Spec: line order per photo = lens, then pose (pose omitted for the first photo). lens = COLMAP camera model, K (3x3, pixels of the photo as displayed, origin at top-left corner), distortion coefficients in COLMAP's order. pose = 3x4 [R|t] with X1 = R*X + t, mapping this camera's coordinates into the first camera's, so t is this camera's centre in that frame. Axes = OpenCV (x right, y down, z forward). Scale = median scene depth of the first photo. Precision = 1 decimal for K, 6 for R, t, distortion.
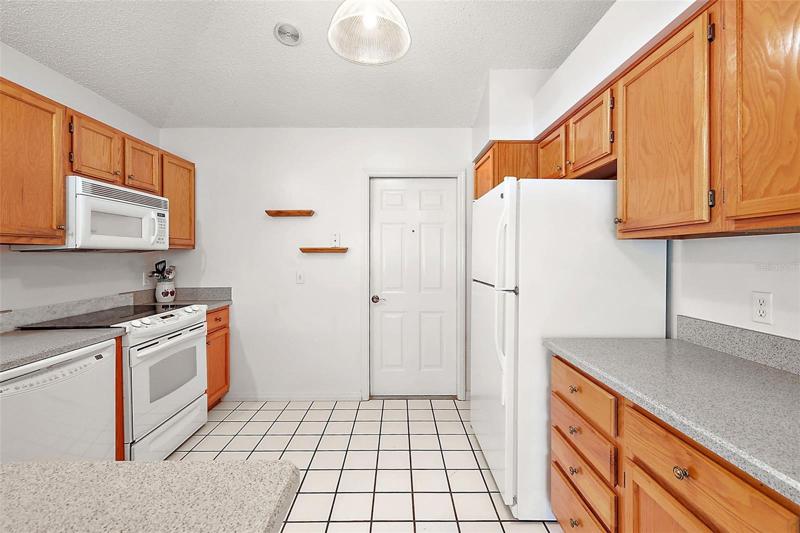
lens RADIAL K [[360.2, 0, 398.5], [0, 360.2, 253.2], [0, 0, 1]] dist [0.001539, 0.000780]
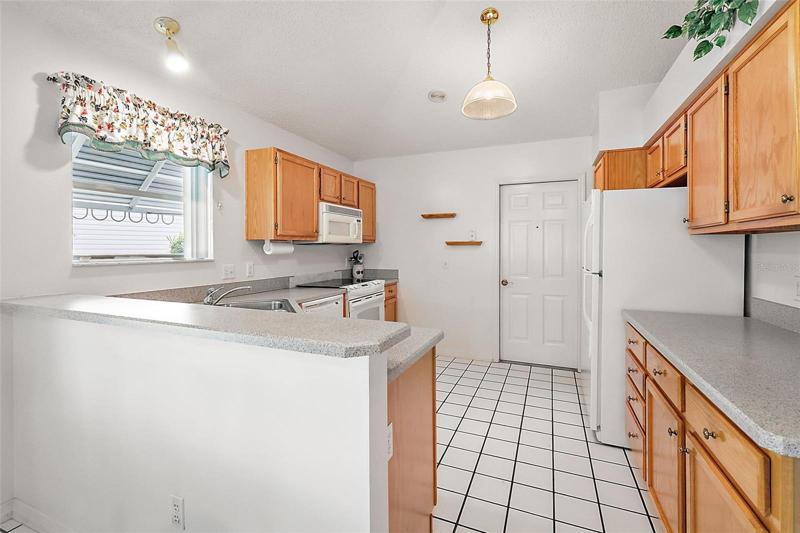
lens RADIAL K [[360.2, 0, 398.5], [0, 360.2, 253.2], [0, 0, 1]] dist [0.001539, 0.000780]
pose [[0.920889, 0.008121, -0.389740, 0.109008], [0.000541, 0.999755, 0.022111, -0.001188], [0.389824, -0.020573, 0.920659, -0.375500]]
